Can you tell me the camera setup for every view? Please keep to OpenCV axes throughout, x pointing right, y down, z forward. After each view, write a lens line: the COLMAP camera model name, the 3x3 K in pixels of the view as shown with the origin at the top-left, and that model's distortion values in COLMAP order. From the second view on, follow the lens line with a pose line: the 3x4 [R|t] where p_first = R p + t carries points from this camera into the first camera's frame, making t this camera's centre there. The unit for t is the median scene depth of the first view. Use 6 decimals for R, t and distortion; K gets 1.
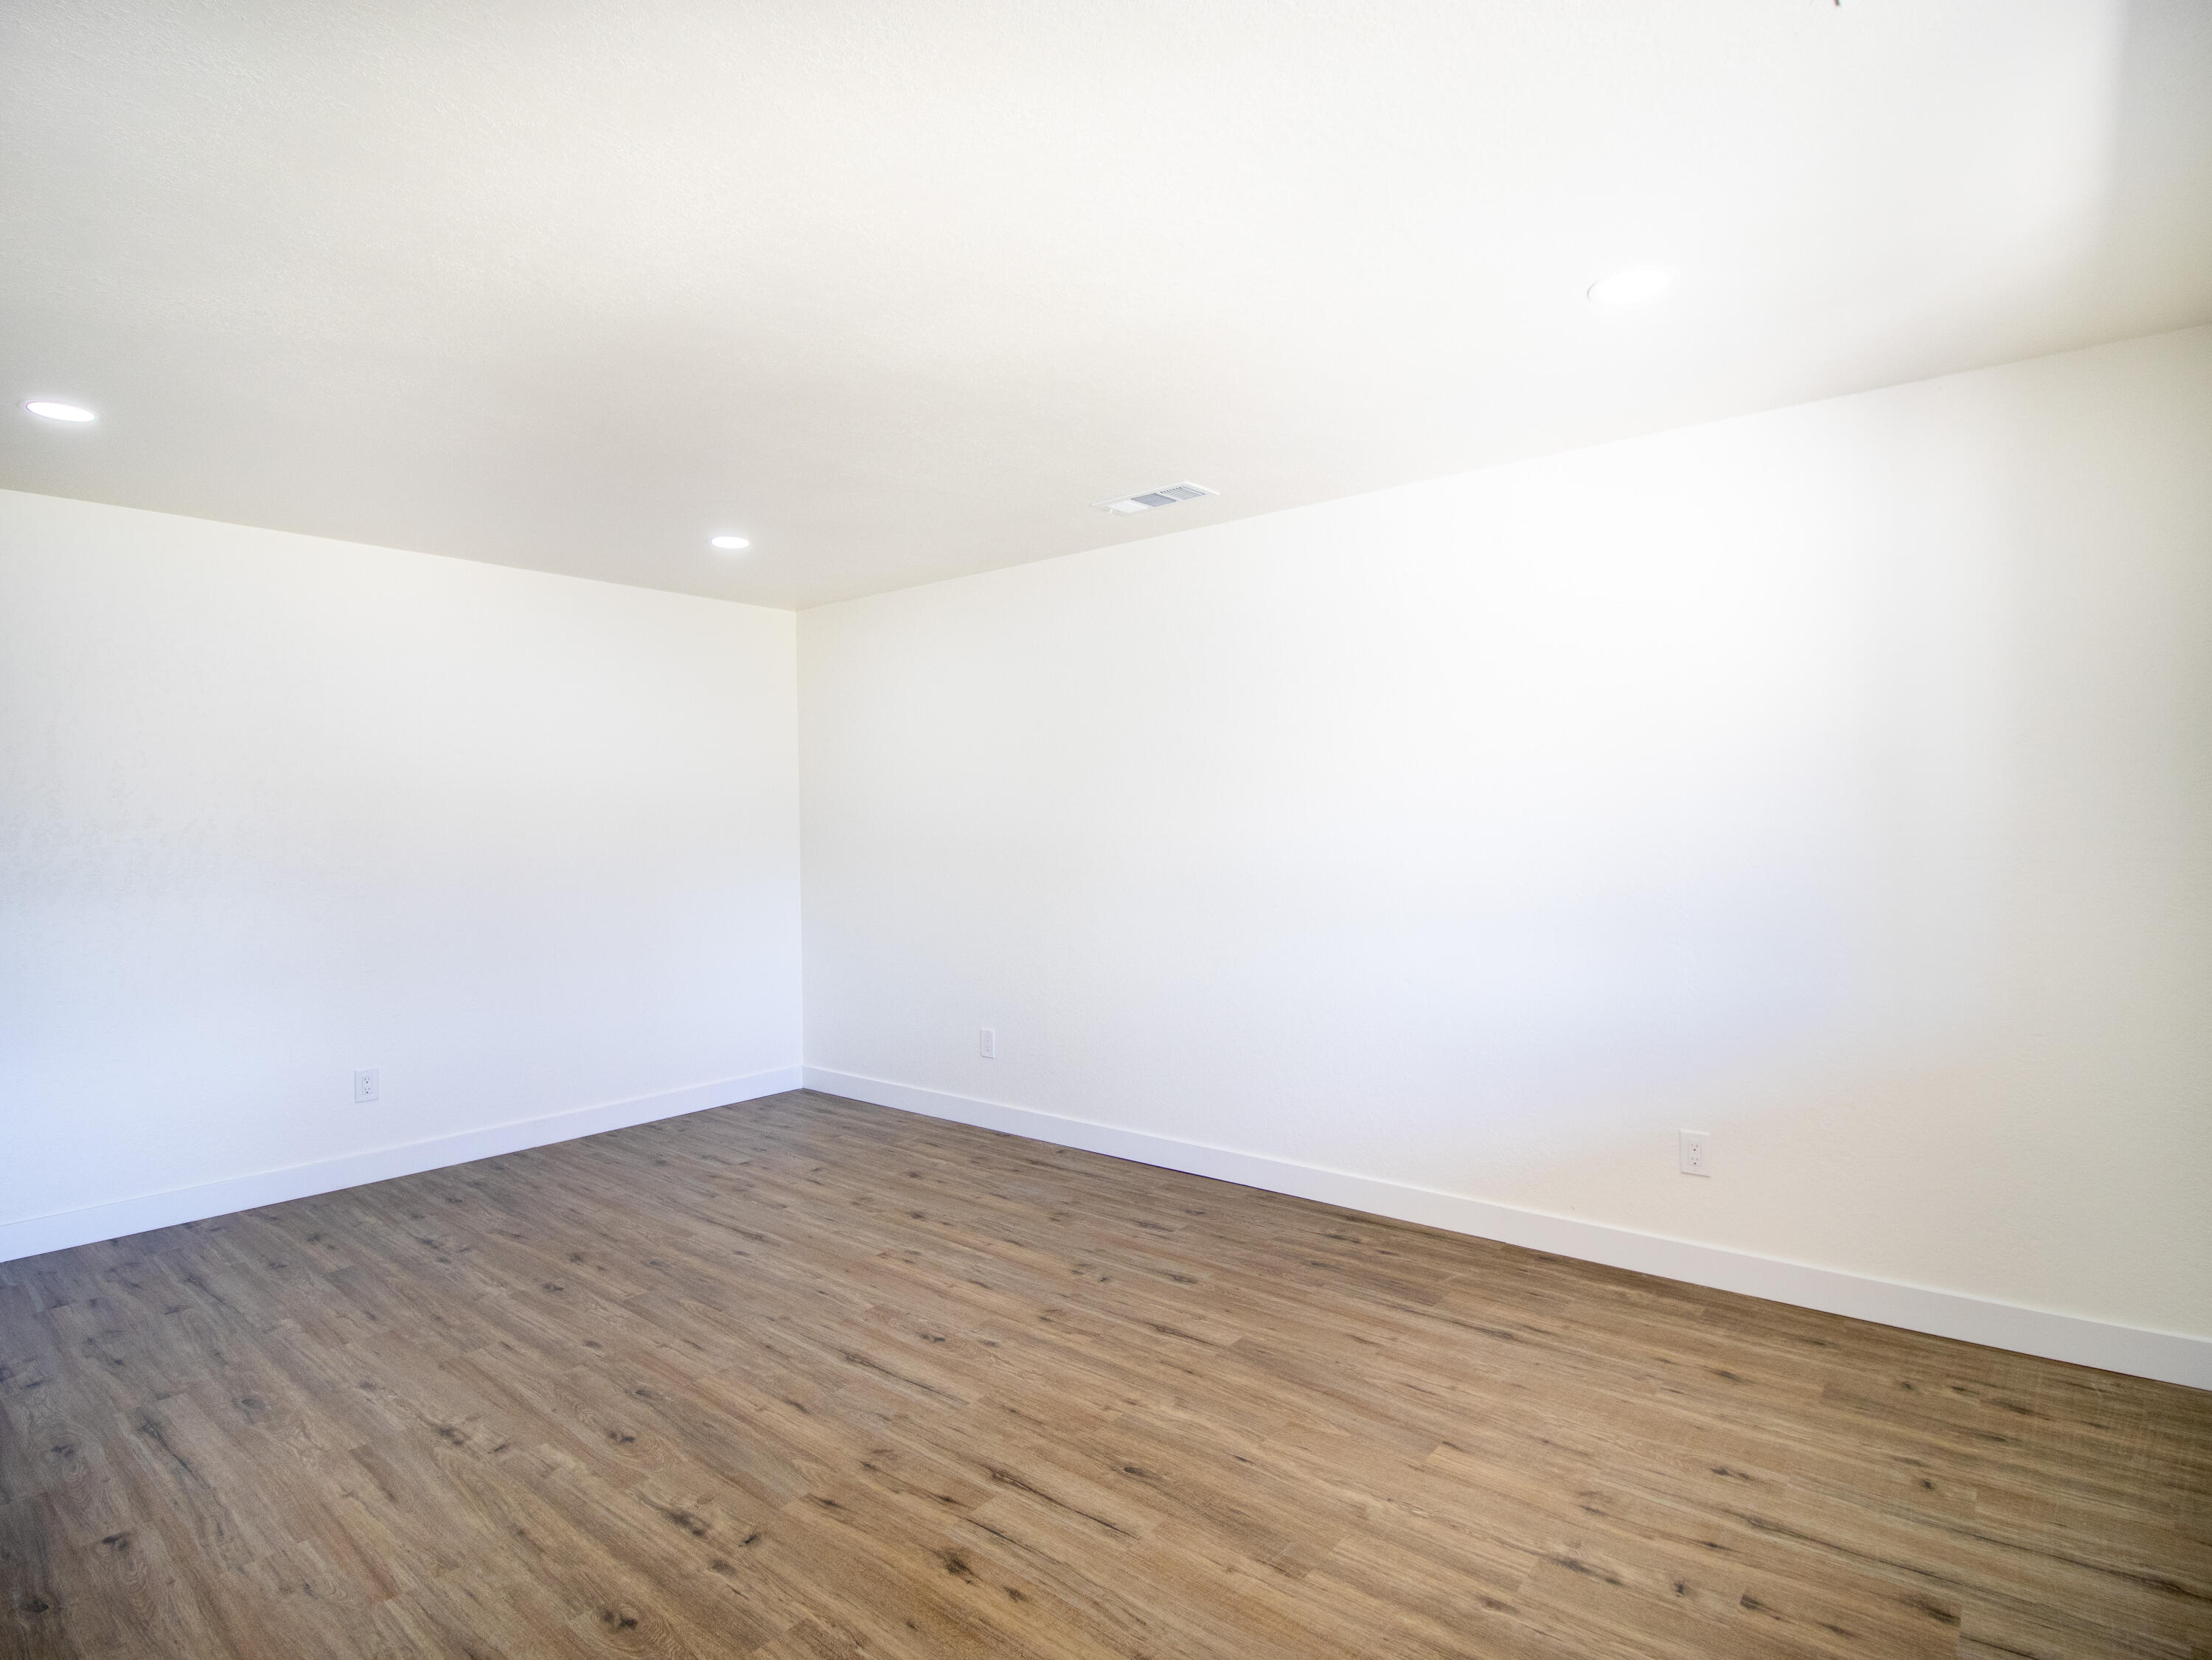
lens RADIAL K [[1150.5, 0, 1115.2], [0, 1150.5, 827.3], [0, 0, 1]] dist [-0.009443, -0.011225]
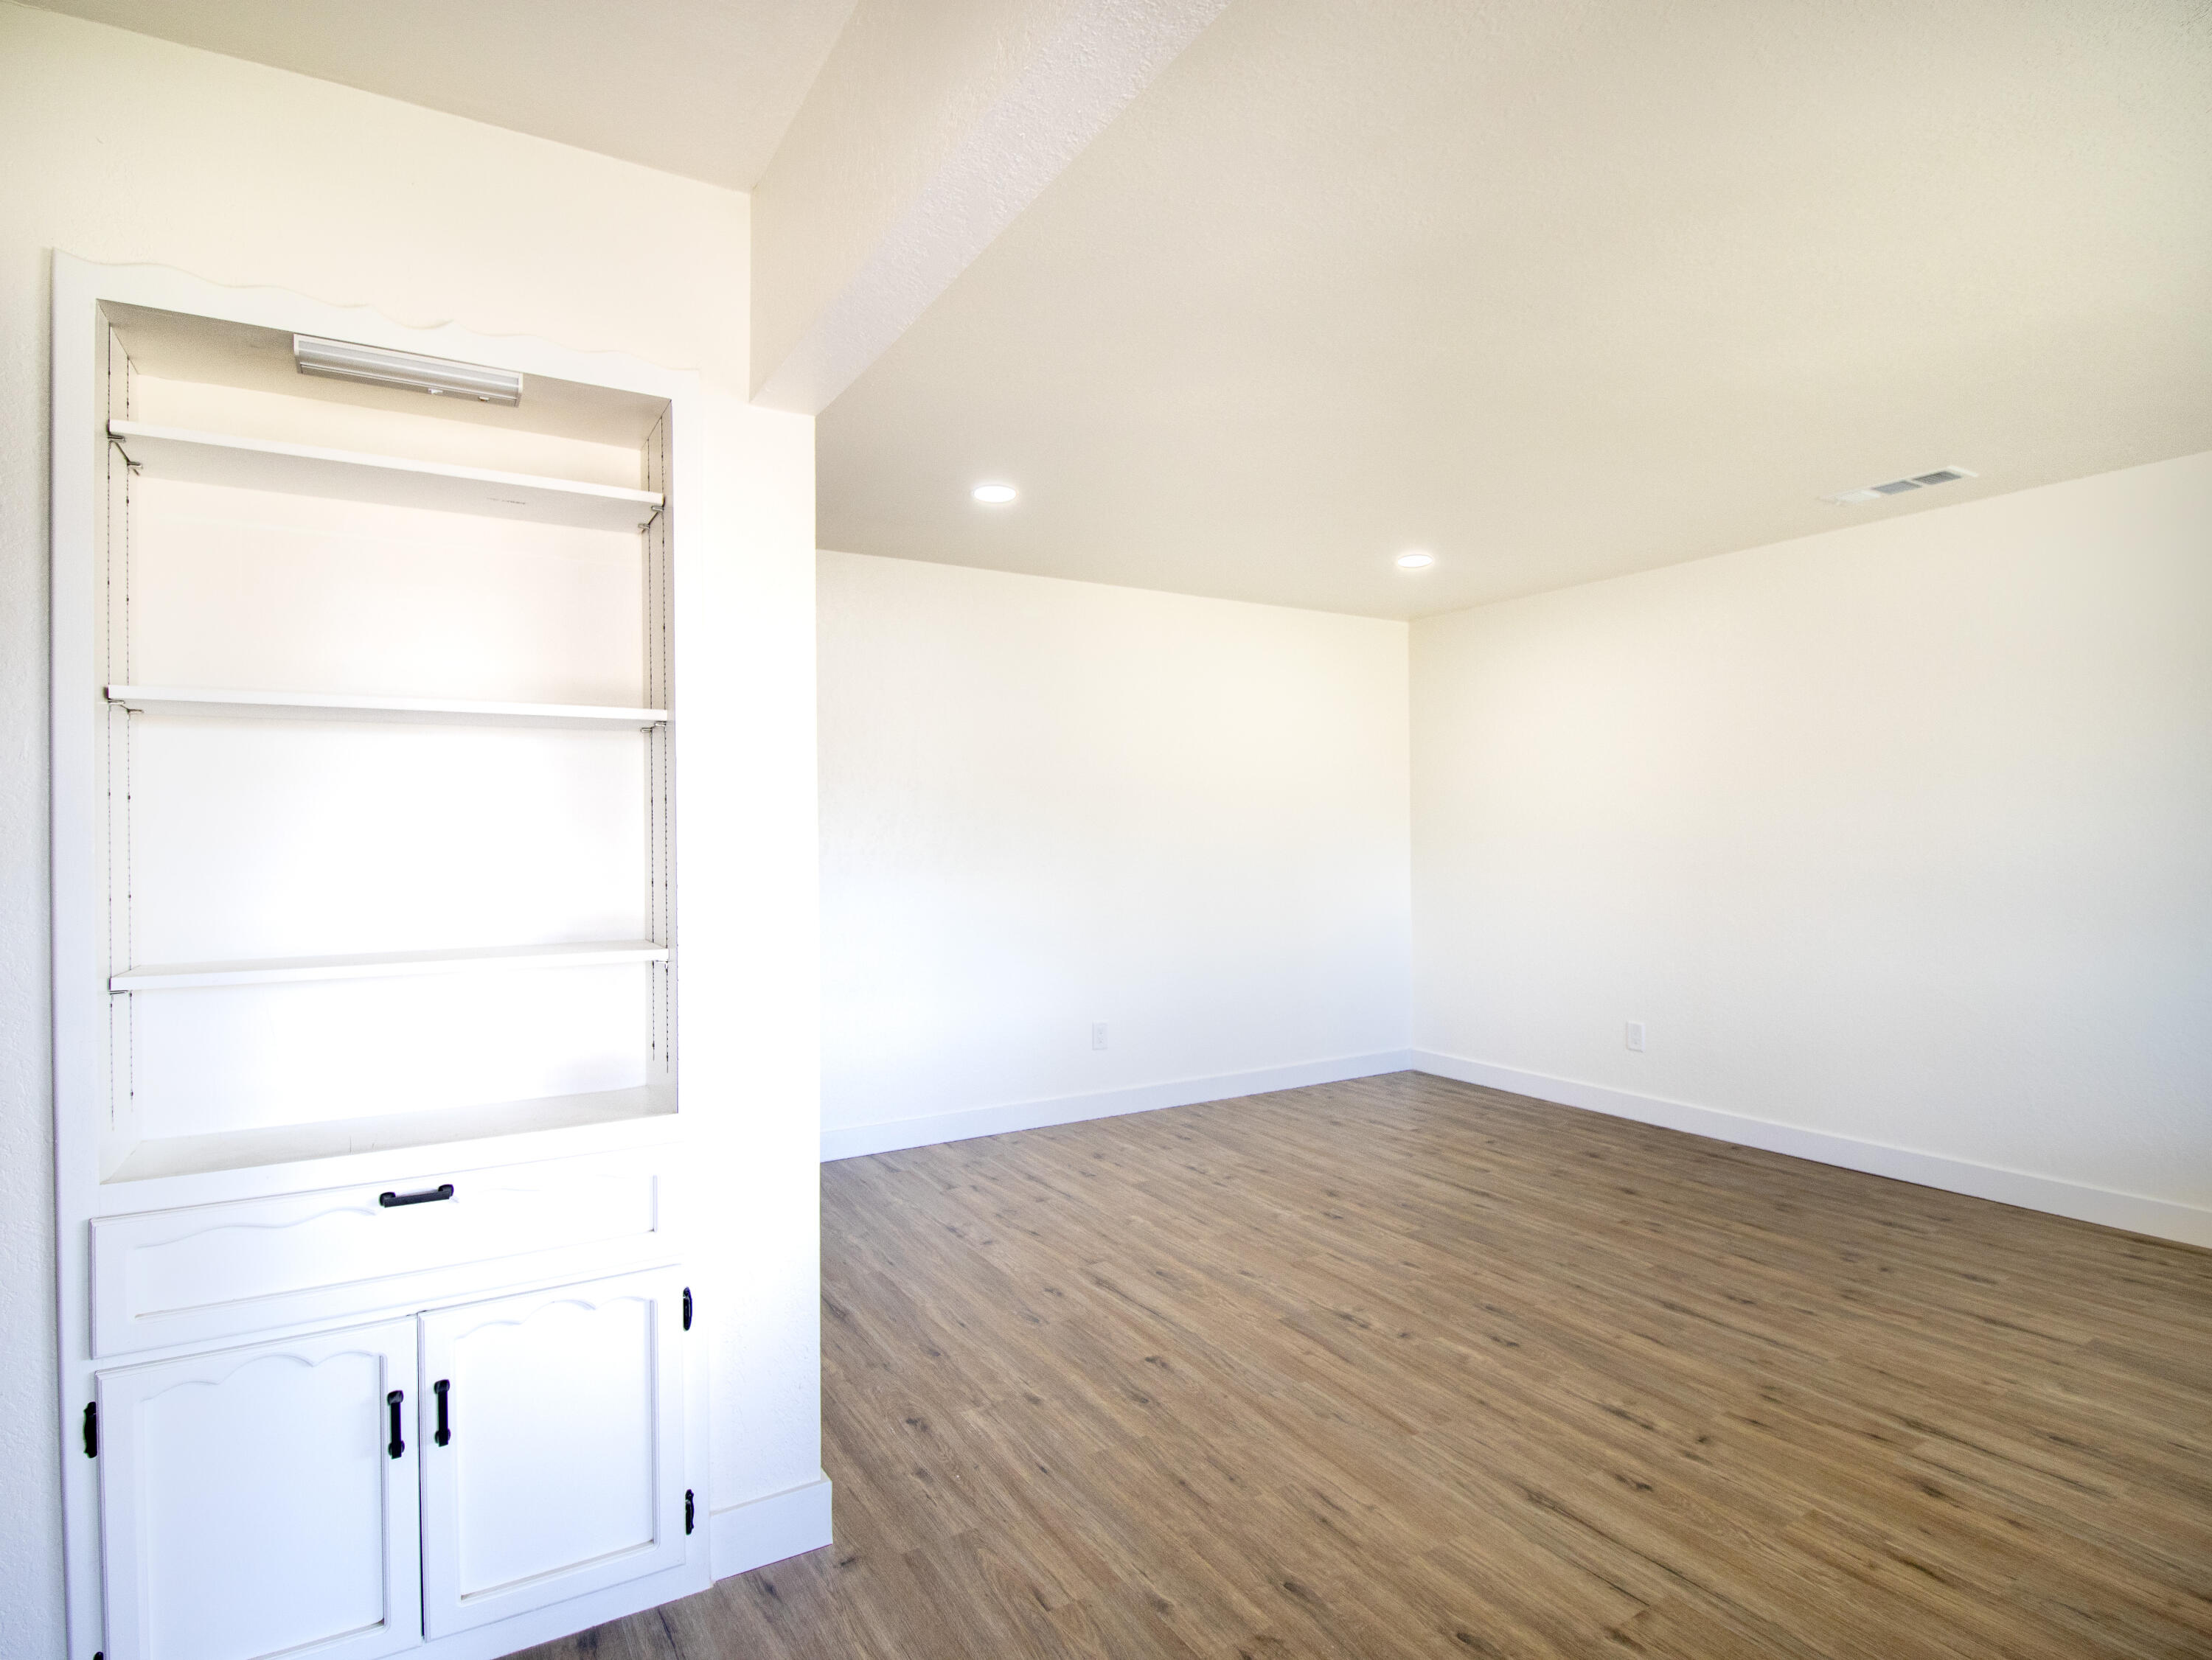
lens RADIAL K [[1150.5, 0, 1104.4], [0, 1150.5, 819.9], [0, 0, 1]] dist [-0.009443, -0.011225]
pose [[0.938766, 0.001695, -0.344551, -0.335562], [-0.005506, 0.999934, -0.010082, 0.017671], [0.344511, 0.011362, 0.938713, -0.185286]]
